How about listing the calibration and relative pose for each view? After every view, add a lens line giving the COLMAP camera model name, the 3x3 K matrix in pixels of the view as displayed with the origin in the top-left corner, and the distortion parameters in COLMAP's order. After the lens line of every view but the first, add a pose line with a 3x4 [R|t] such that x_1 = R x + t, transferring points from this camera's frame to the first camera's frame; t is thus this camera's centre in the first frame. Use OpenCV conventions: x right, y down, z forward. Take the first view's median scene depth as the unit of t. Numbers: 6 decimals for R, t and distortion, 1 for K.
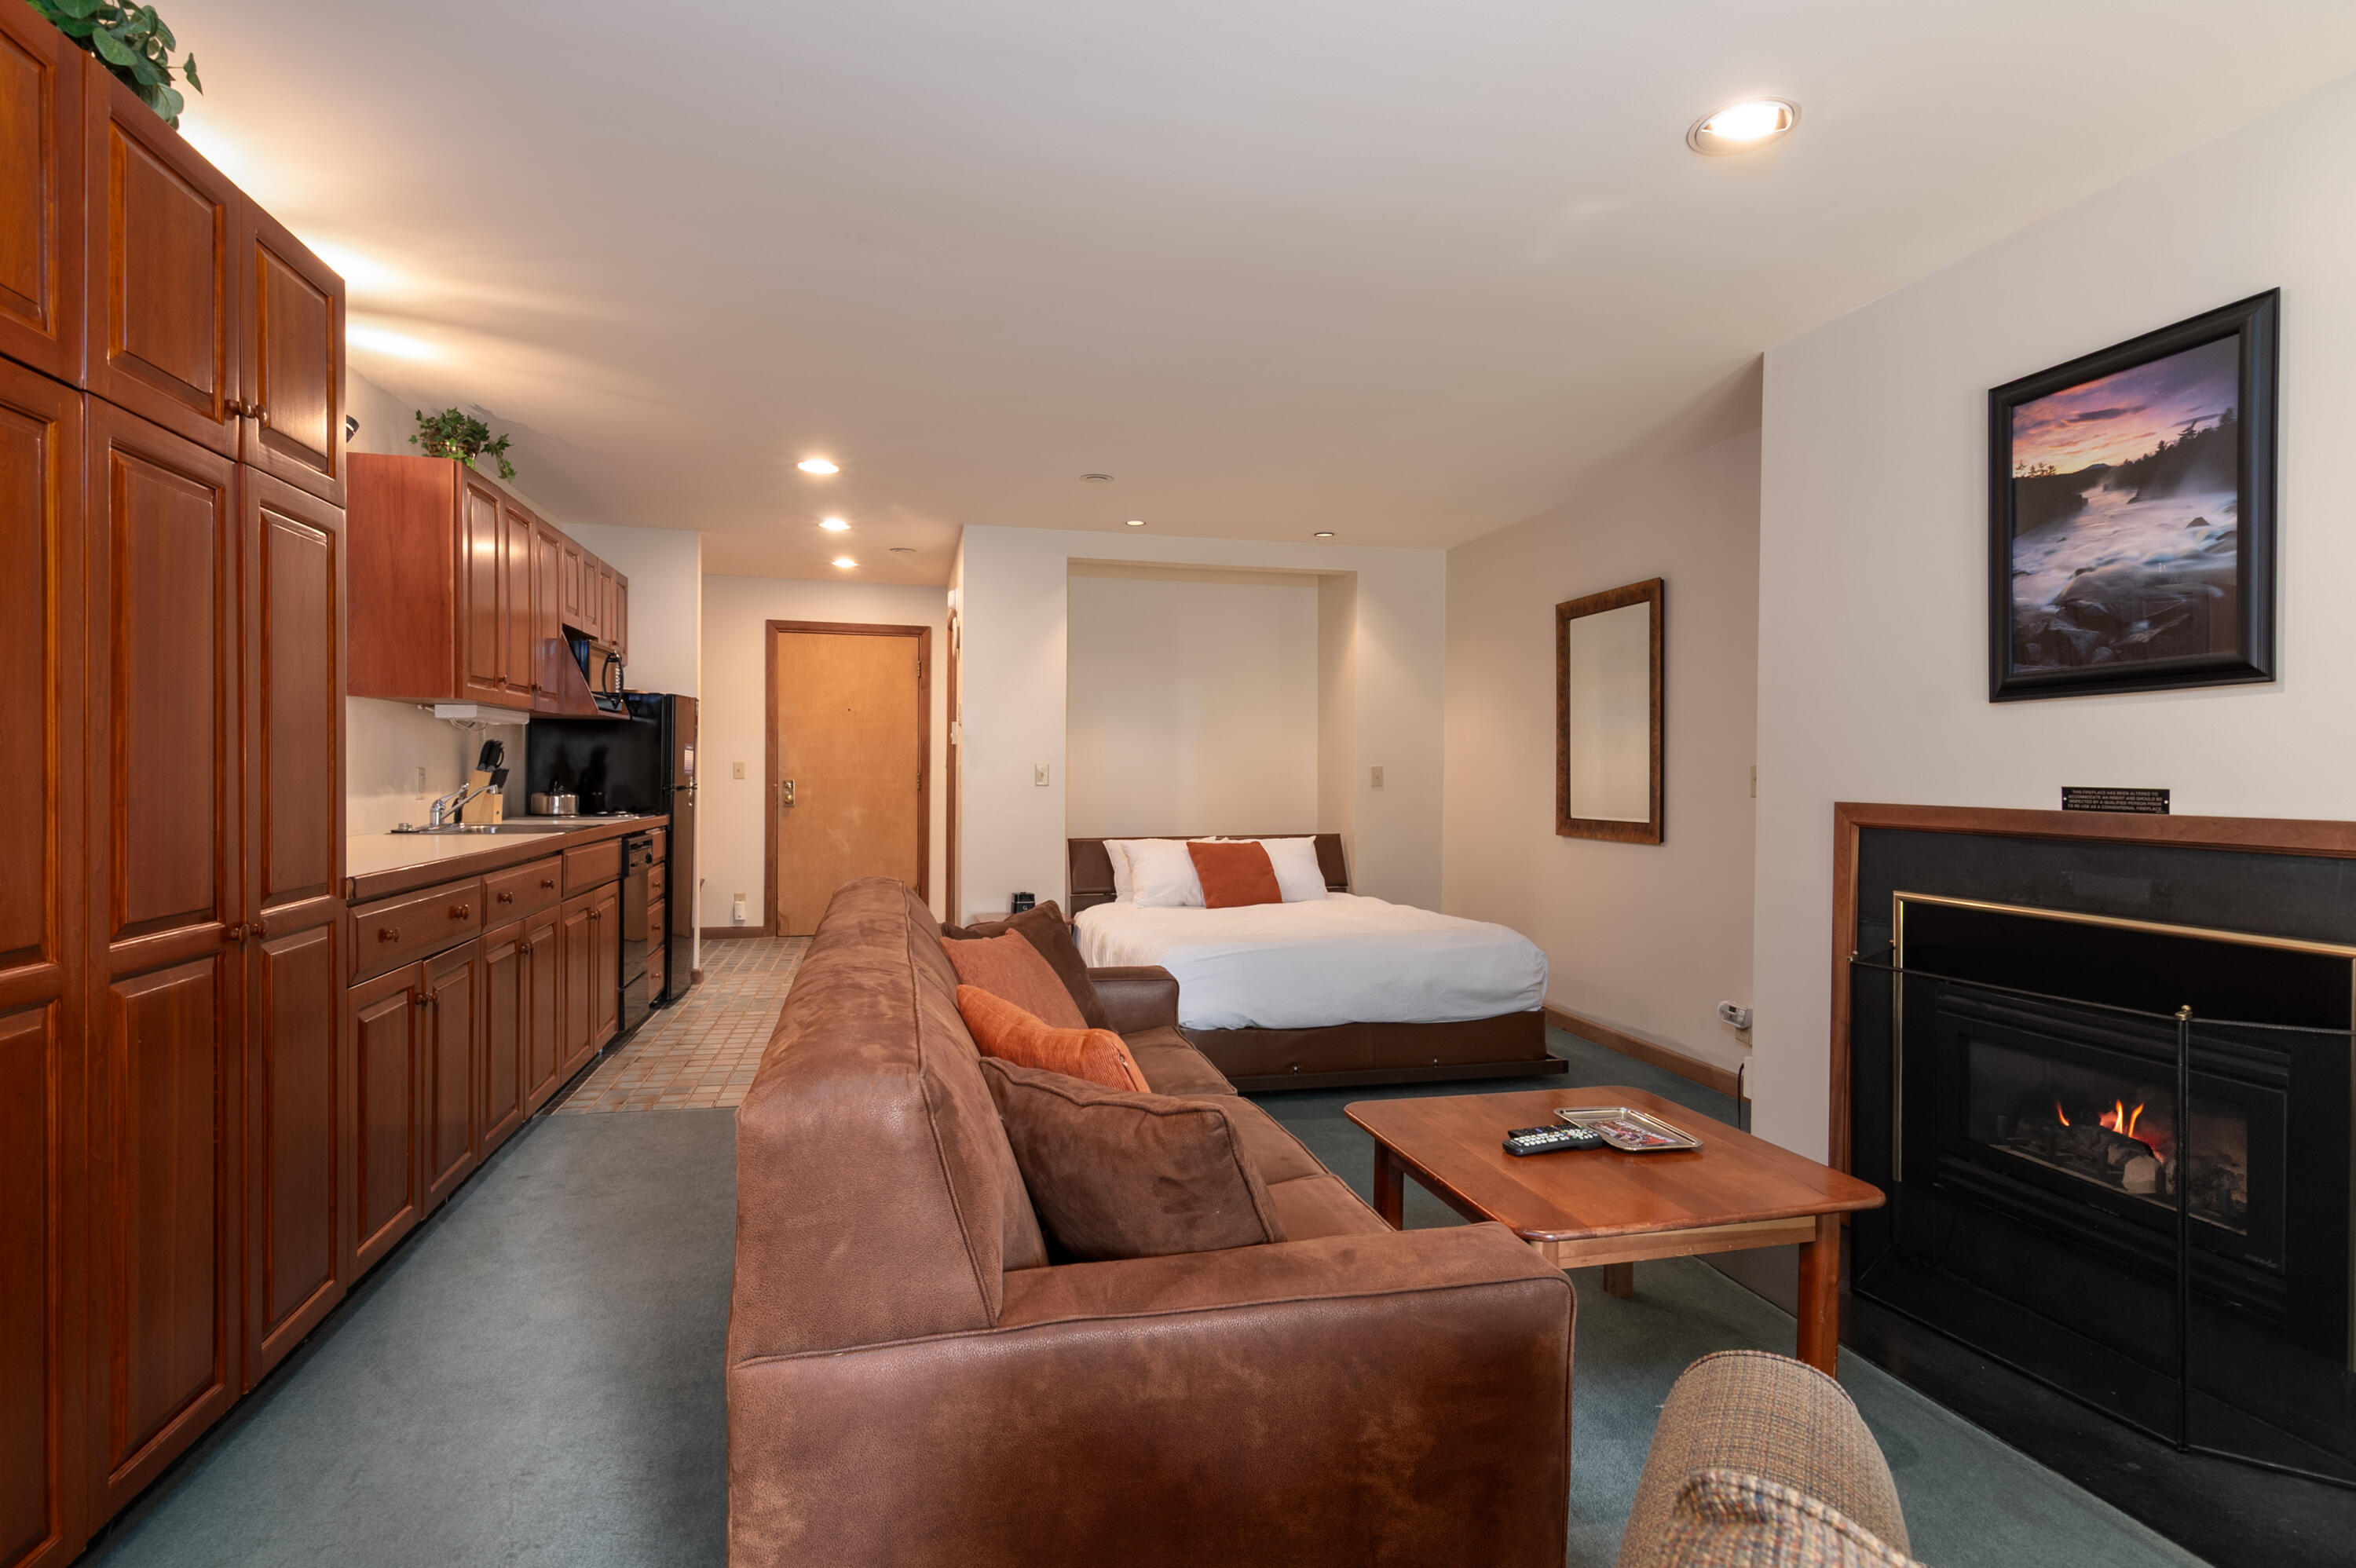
lens RADIAL K [[1160.7, 0, 1178.0], [0, 1160.7, 784.0], [0, 0, 1]] dist [0.001787, -0.000016]
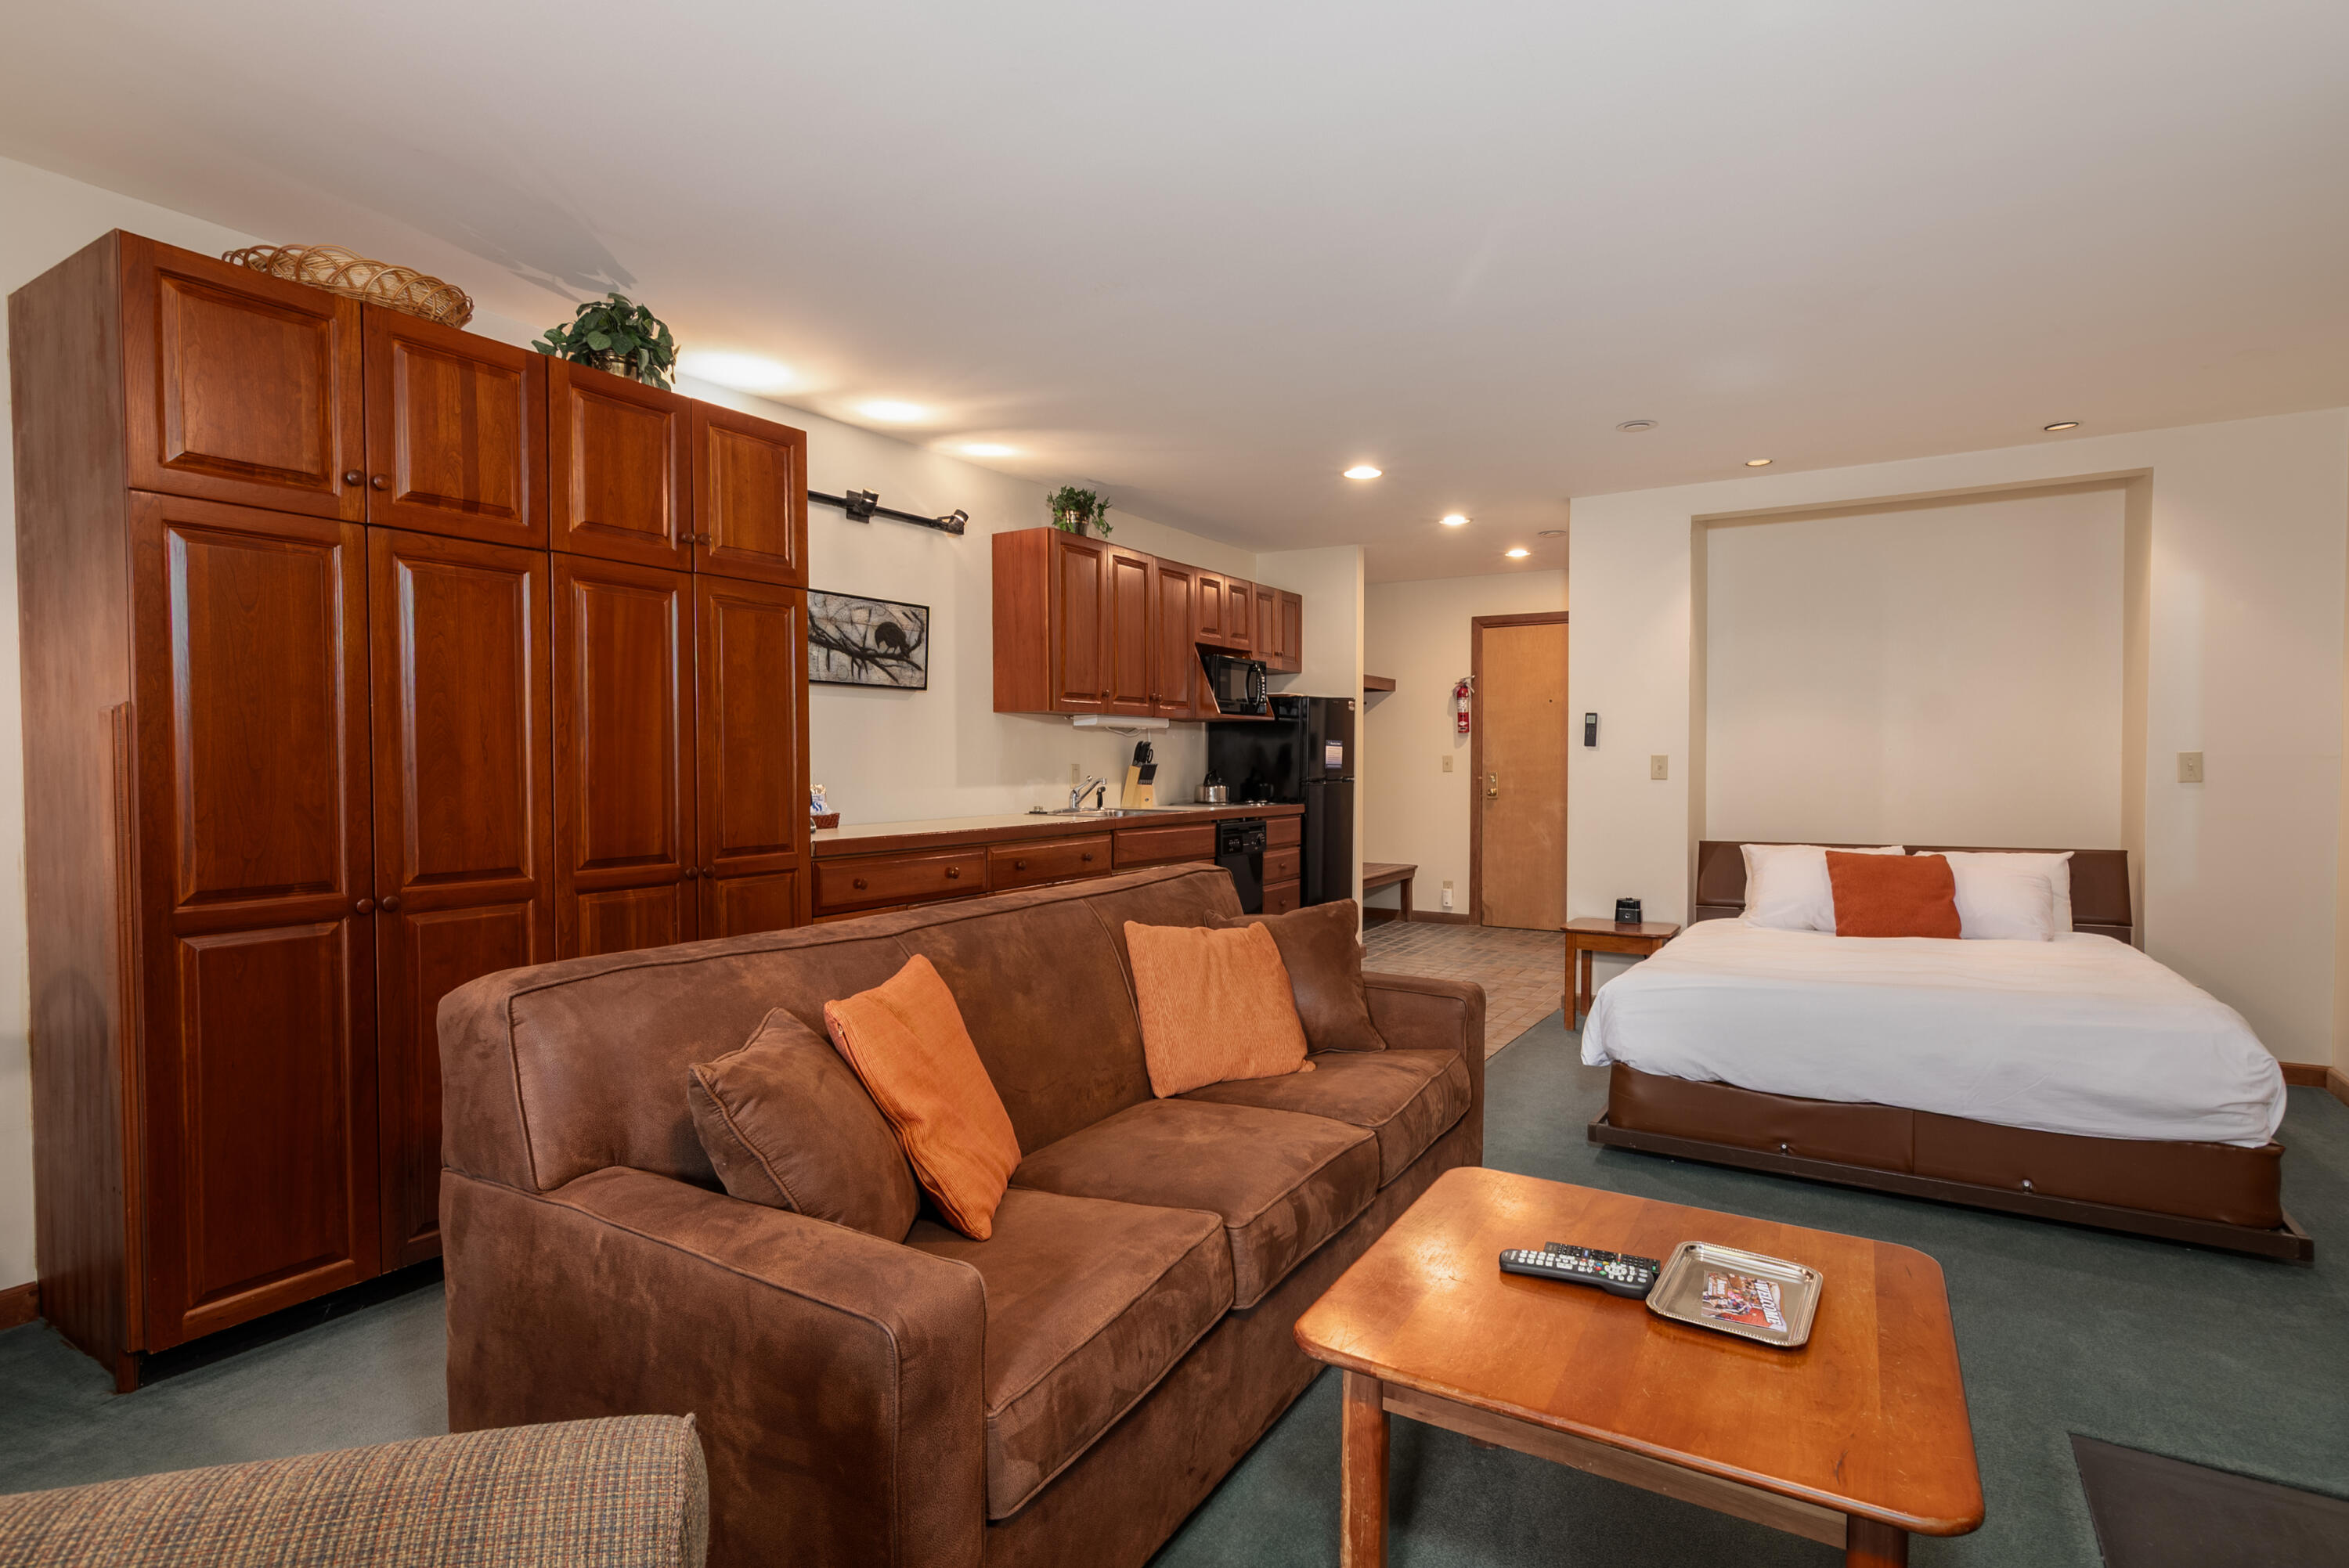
lens RADIAL K [[1157.2, 0, 1174.5], [0, 1157.2, 784.0], [0, 0, 1]] dist [0.001787, -0.000016]
pose [[0.705609, 0.006431, -0.708572, 0.258576], [-0.001614, 0.999971, 0.007469, -0.000990], [0.708599, -0.004127, 0.705599, 0.121888]]
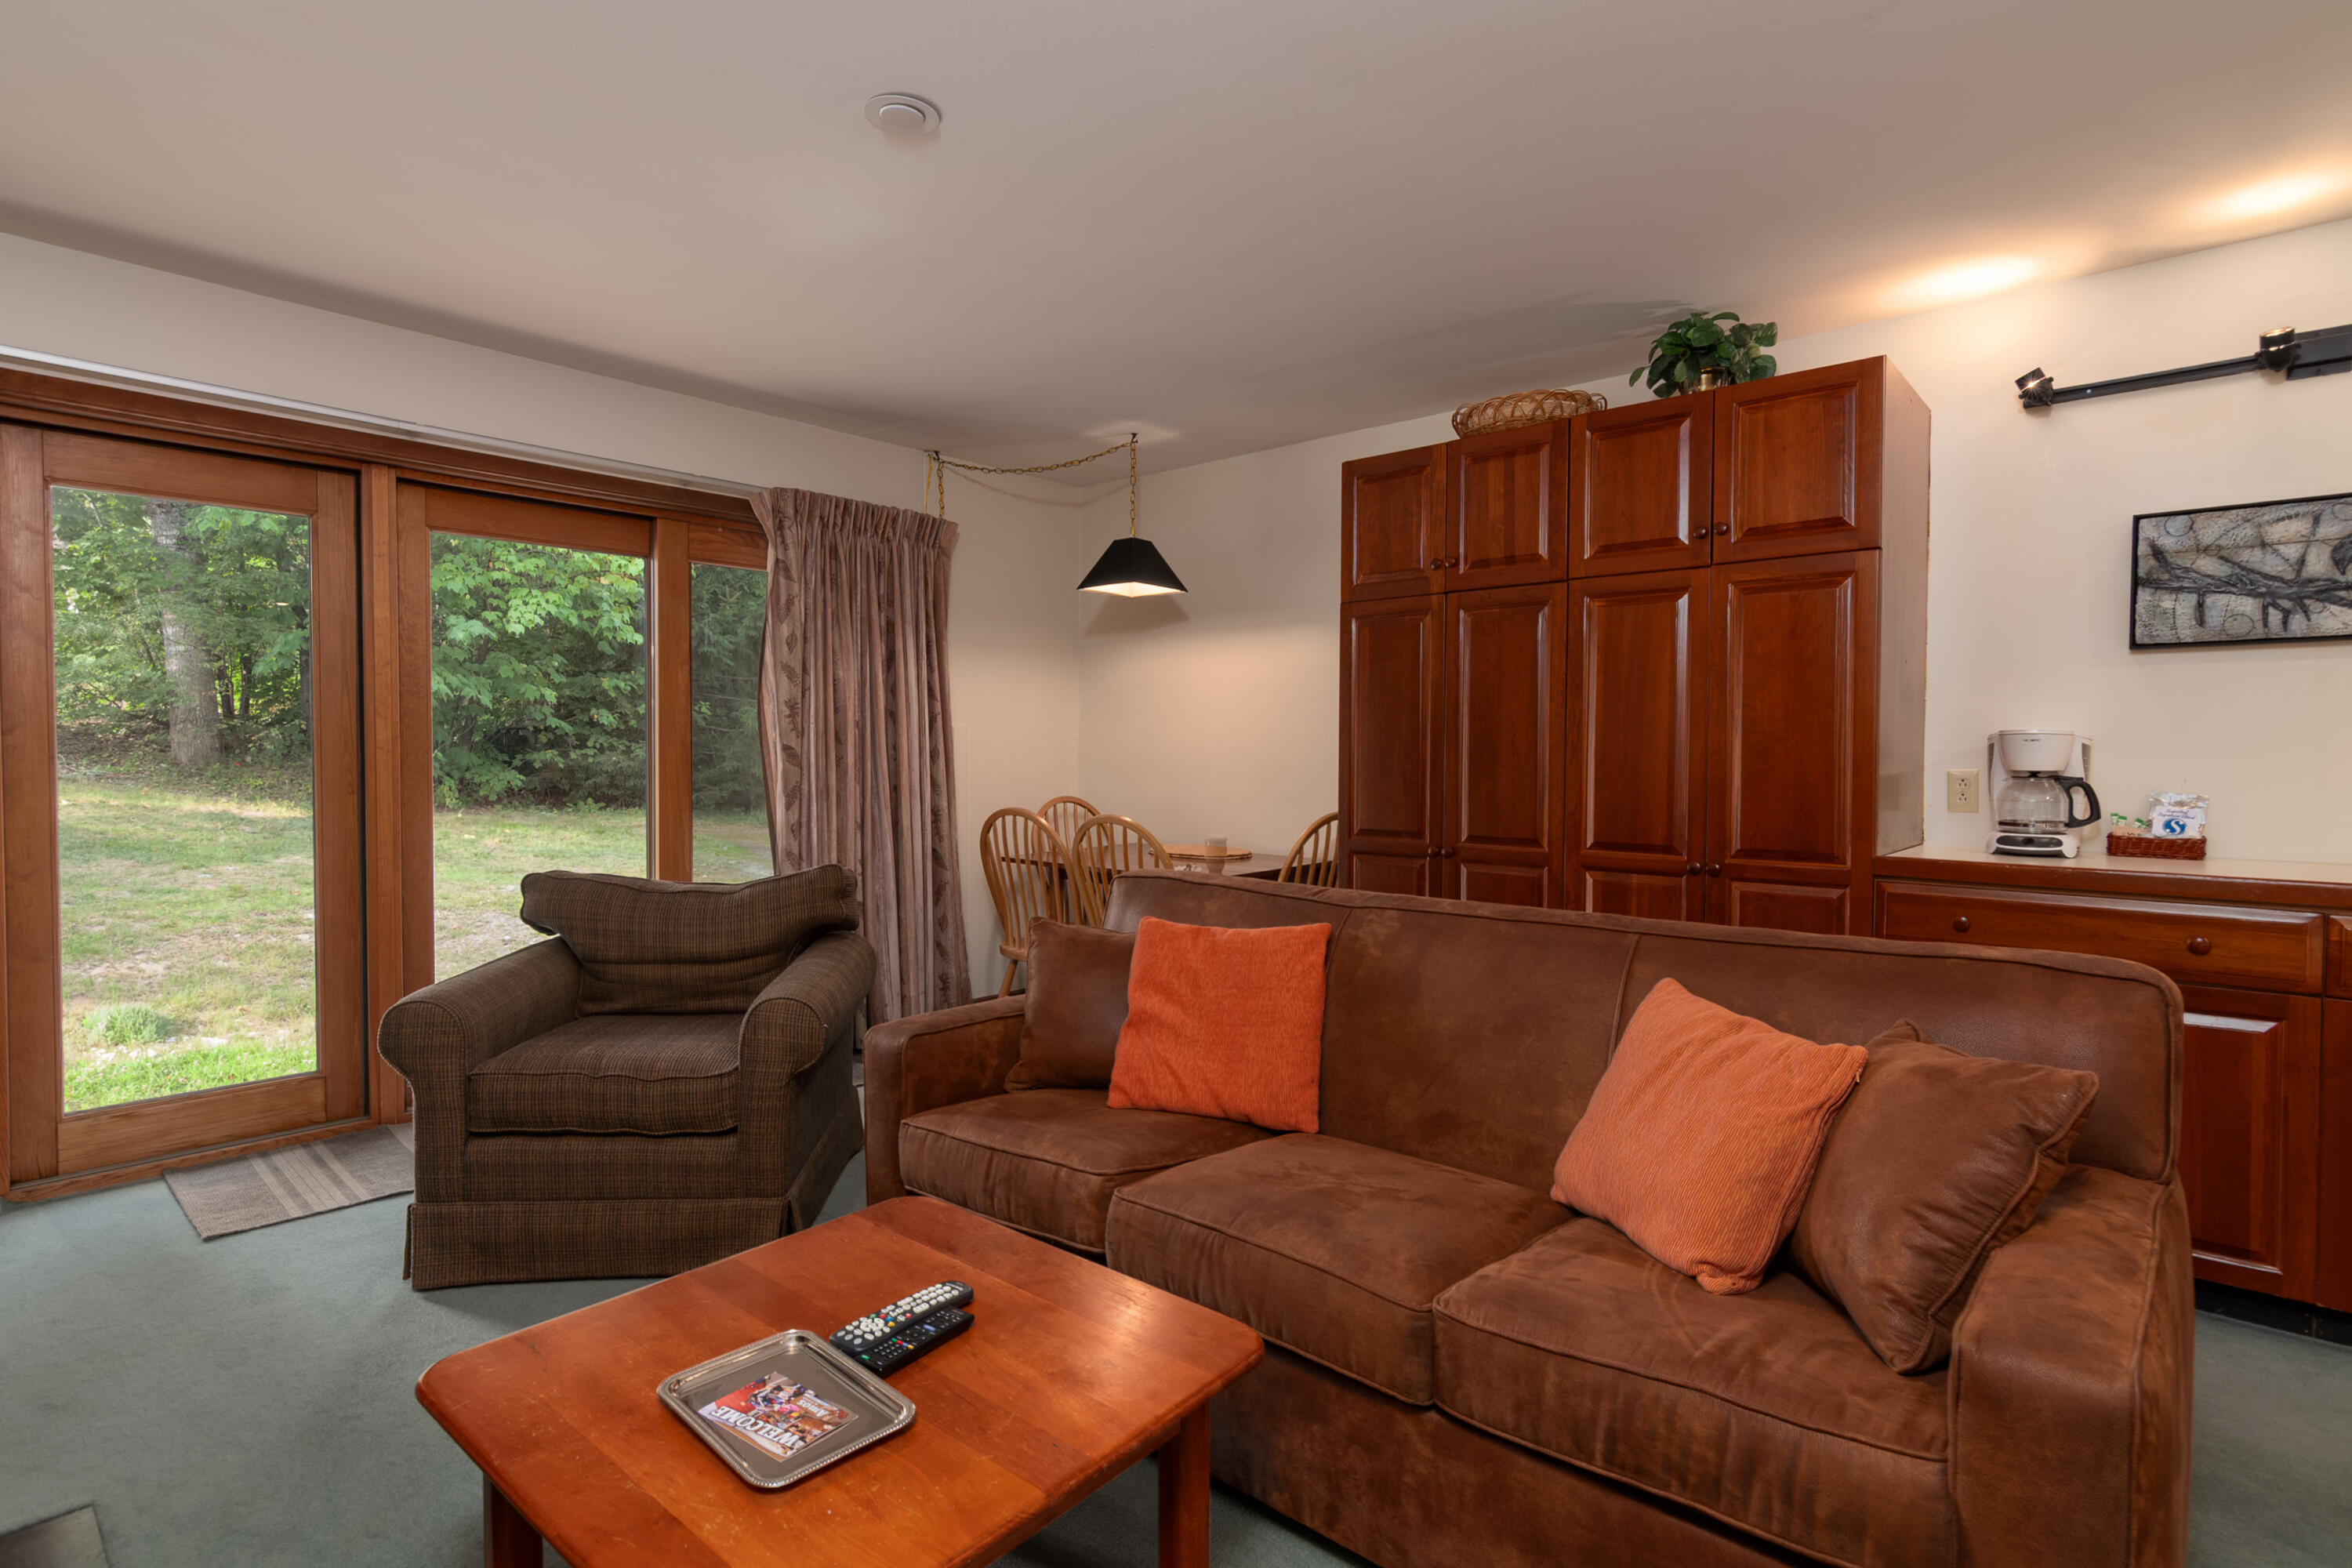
lens RADIAL K [[1145.2, 0, 1176.0], [0, 1145.2, 784.0], [0, 0, 1]] dist [-0.002978, -0.000064]
pose [[-0.814333, 0.003044, -0.580390, 0.225141], [-0.019429, 0.999283, 0.032502, -0.006678], [0.580072, 0.037744, -0.813690, 0.626905]]
